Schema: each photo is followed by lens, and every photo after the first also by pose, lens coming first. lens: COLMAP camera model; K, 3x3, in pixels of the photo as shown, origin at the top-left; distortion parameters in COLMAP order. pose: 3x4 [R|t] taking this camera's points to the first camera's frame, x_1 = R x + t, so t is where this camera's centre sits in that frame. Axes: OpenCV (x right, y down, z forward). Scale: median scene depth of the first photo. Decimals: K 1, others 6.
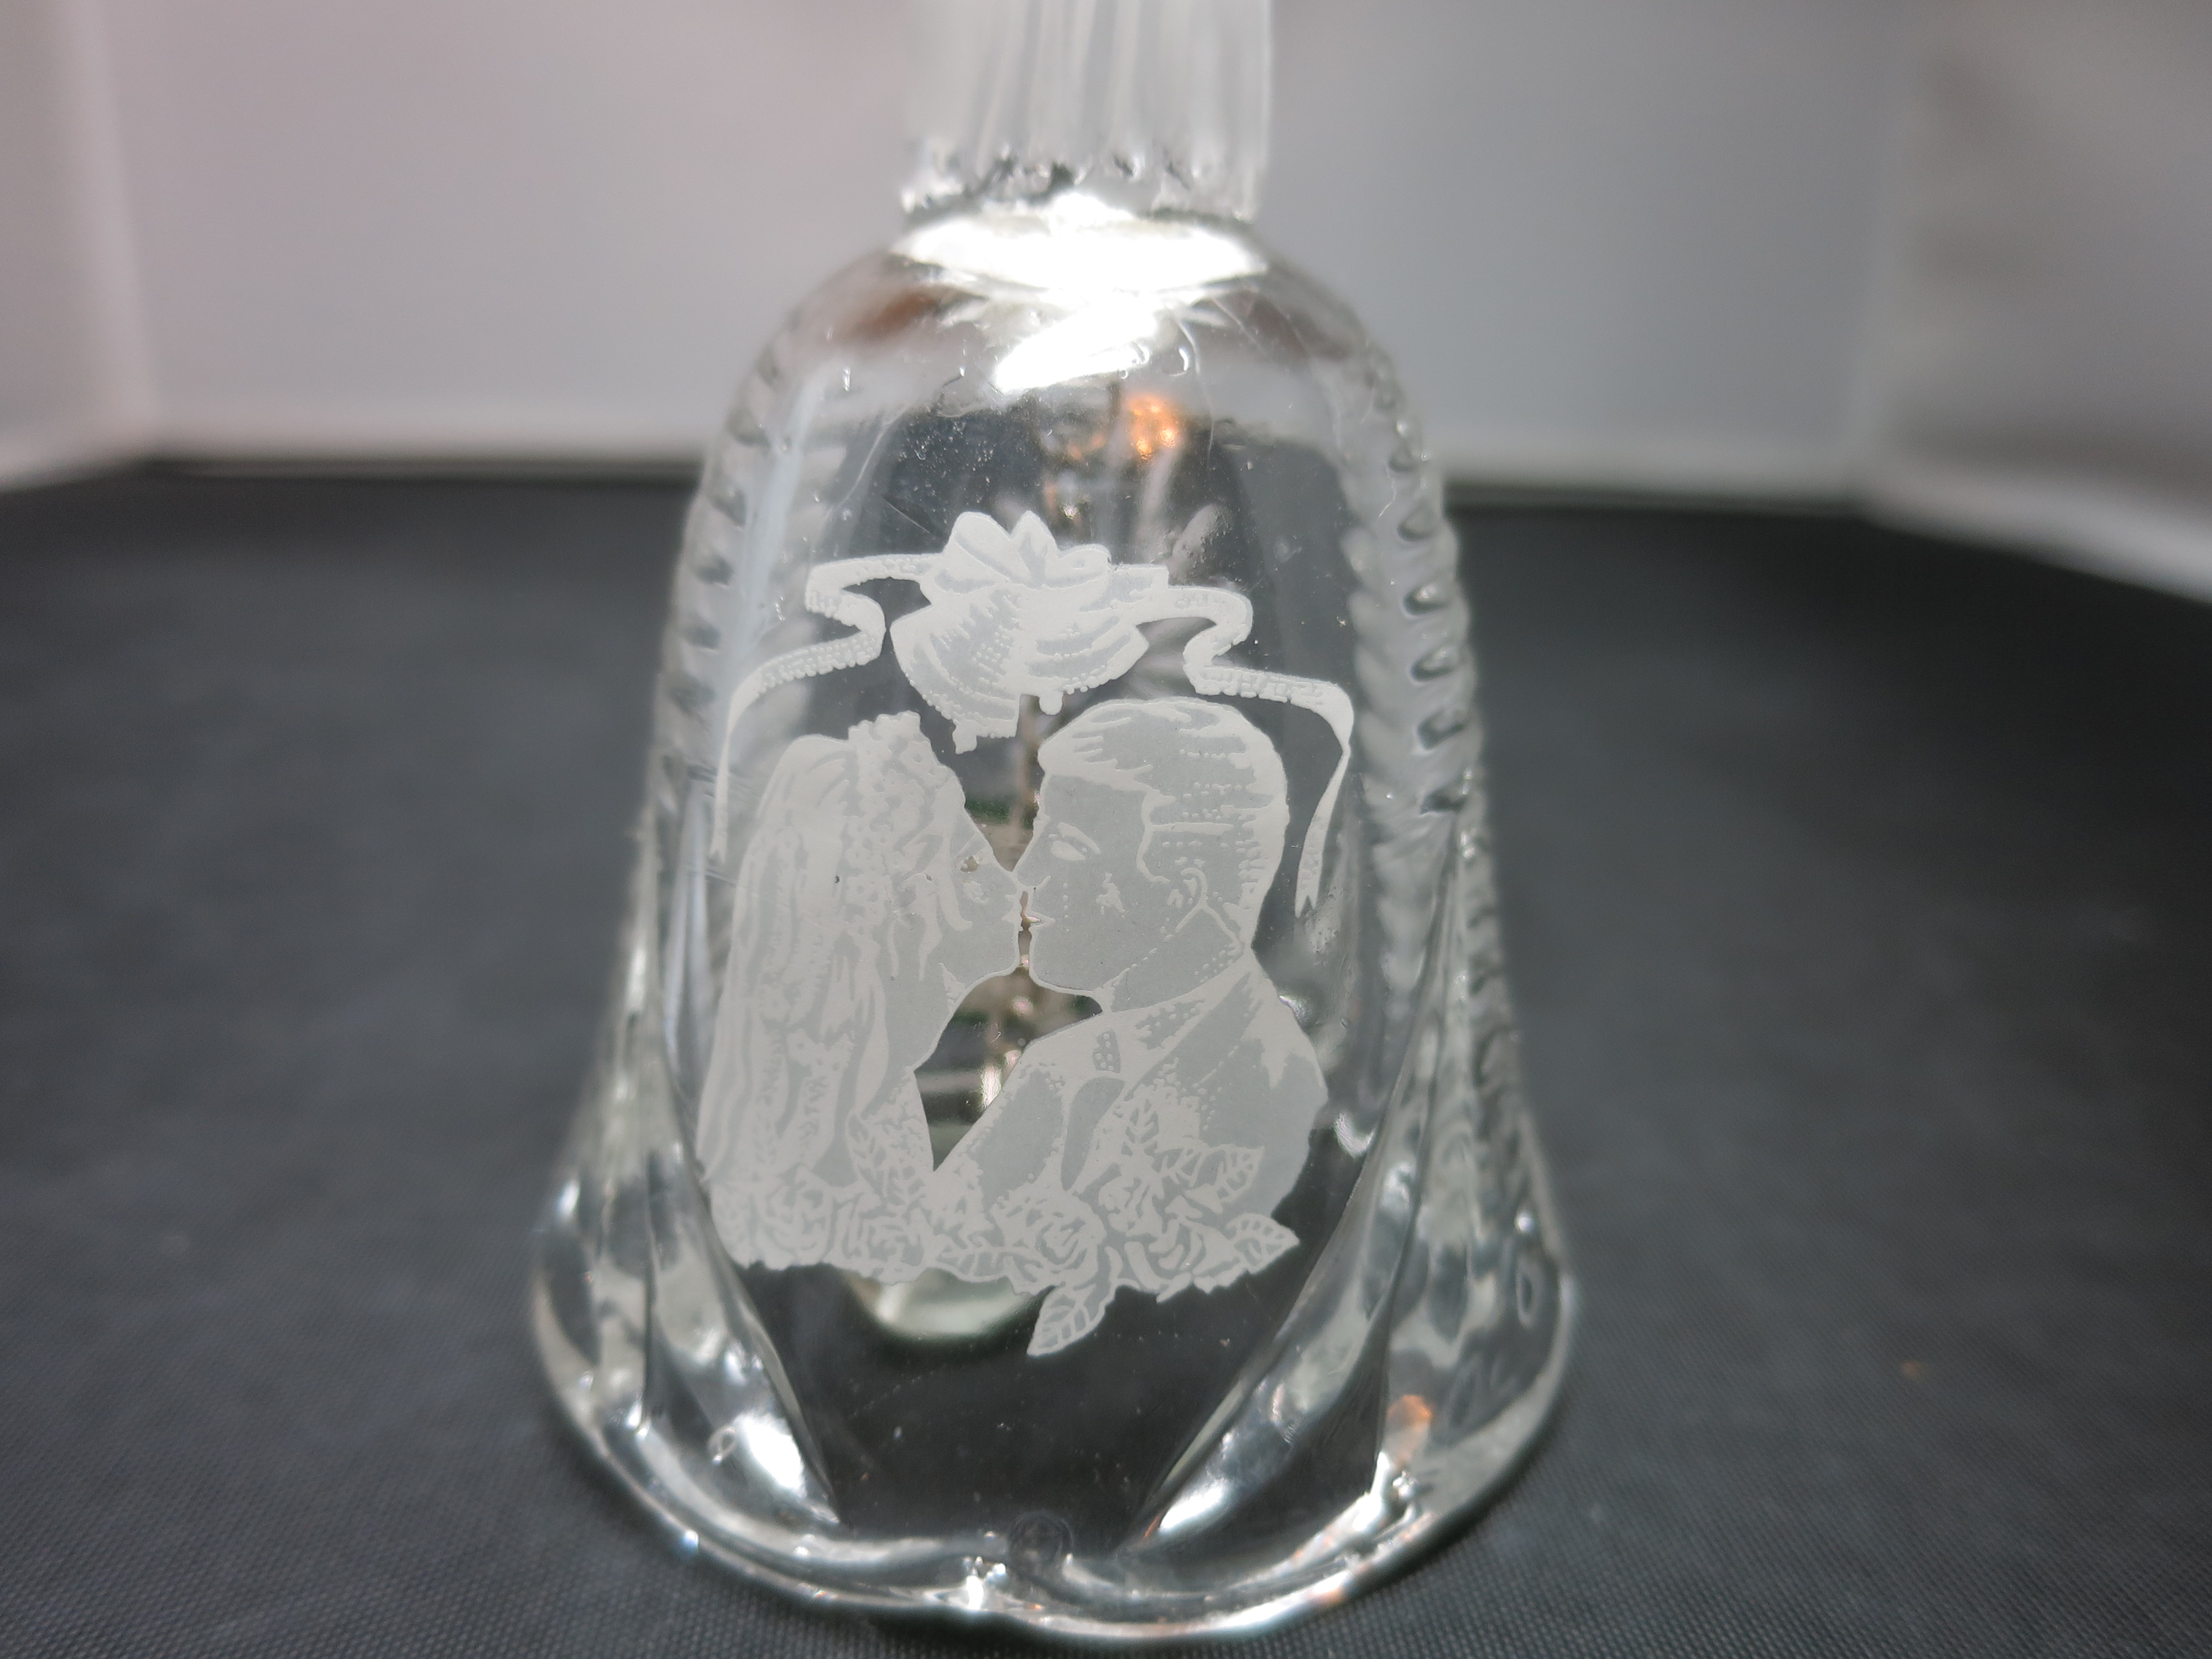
lens RADIAL K [[1546.3, 0, 1082.0], [0, 1546.3, 783.3], [0, 0, 1]] dist [-0.021674, 0.026558]
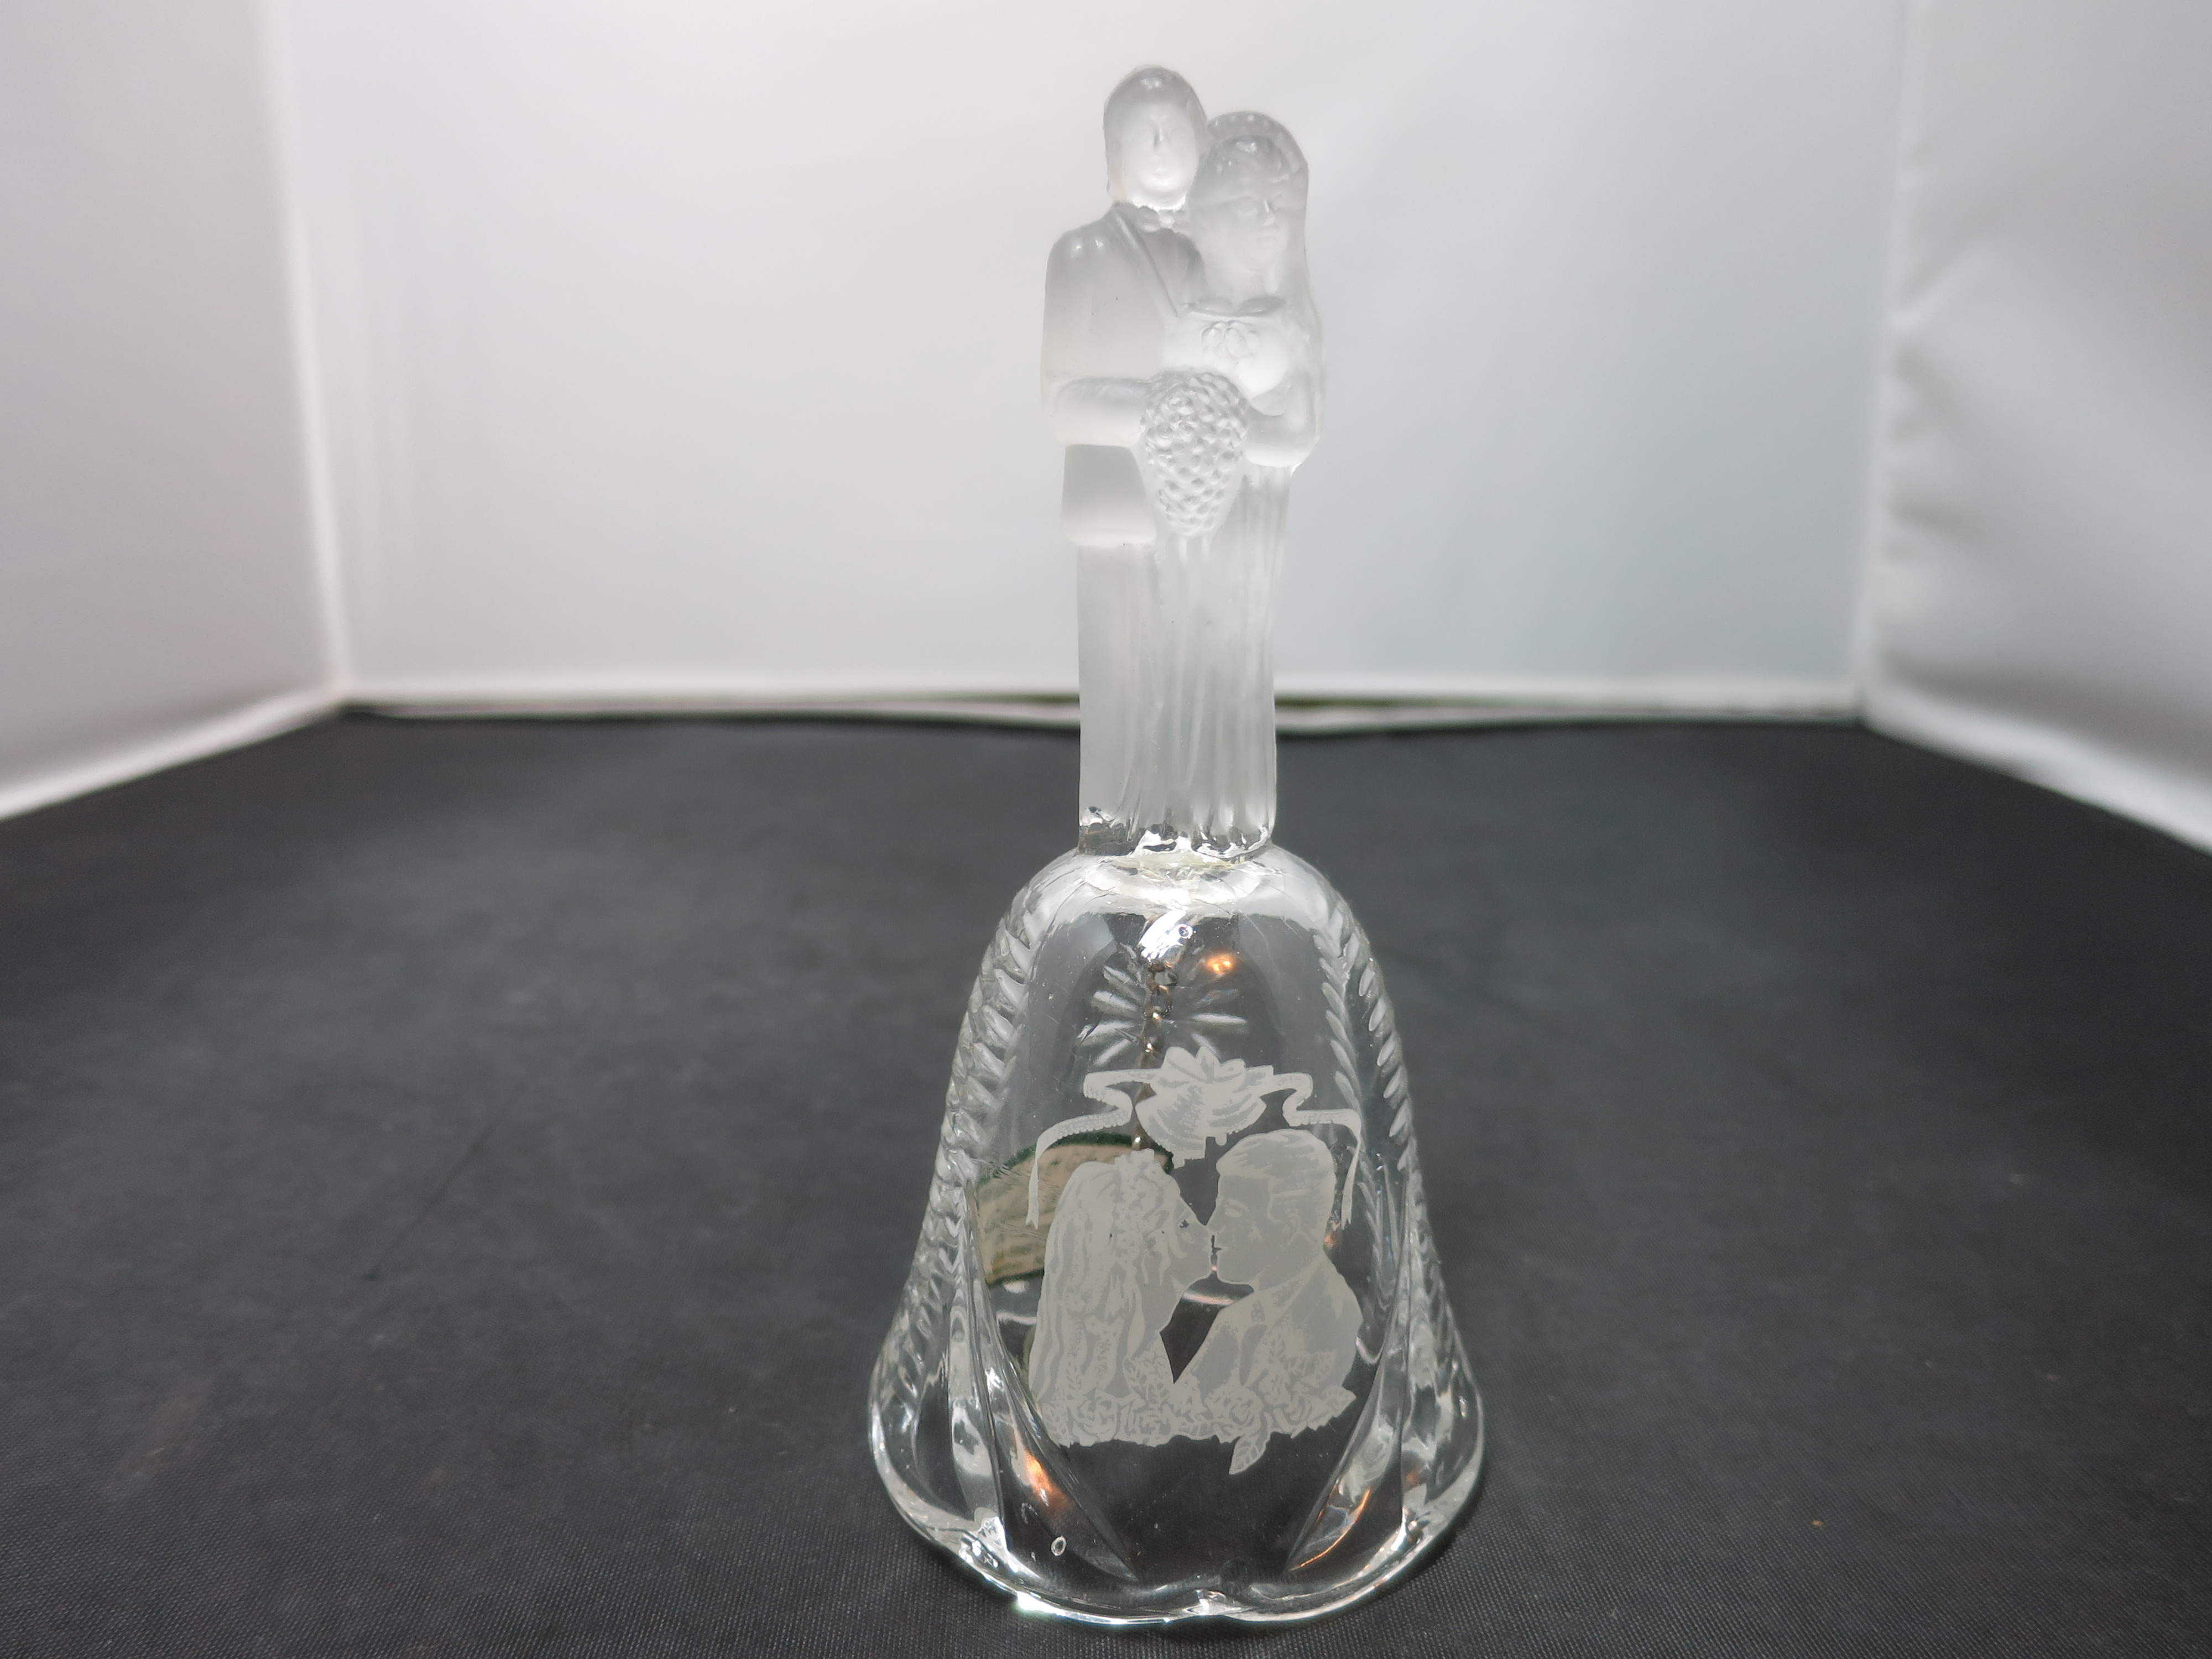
lens RADIAL K [[1546.3, 0, 1102.9], [0, 1546.3, 828.8], [0, 0, 1]] dist [-0.021674, 0.026558]
pose [[0.988110, -0.069214, 0.137286, -0.399255], [0.076644, 0.995825, -0.049586, -0.349385], [-0.133280, 0.059519, 0.989290, -0.932625]]
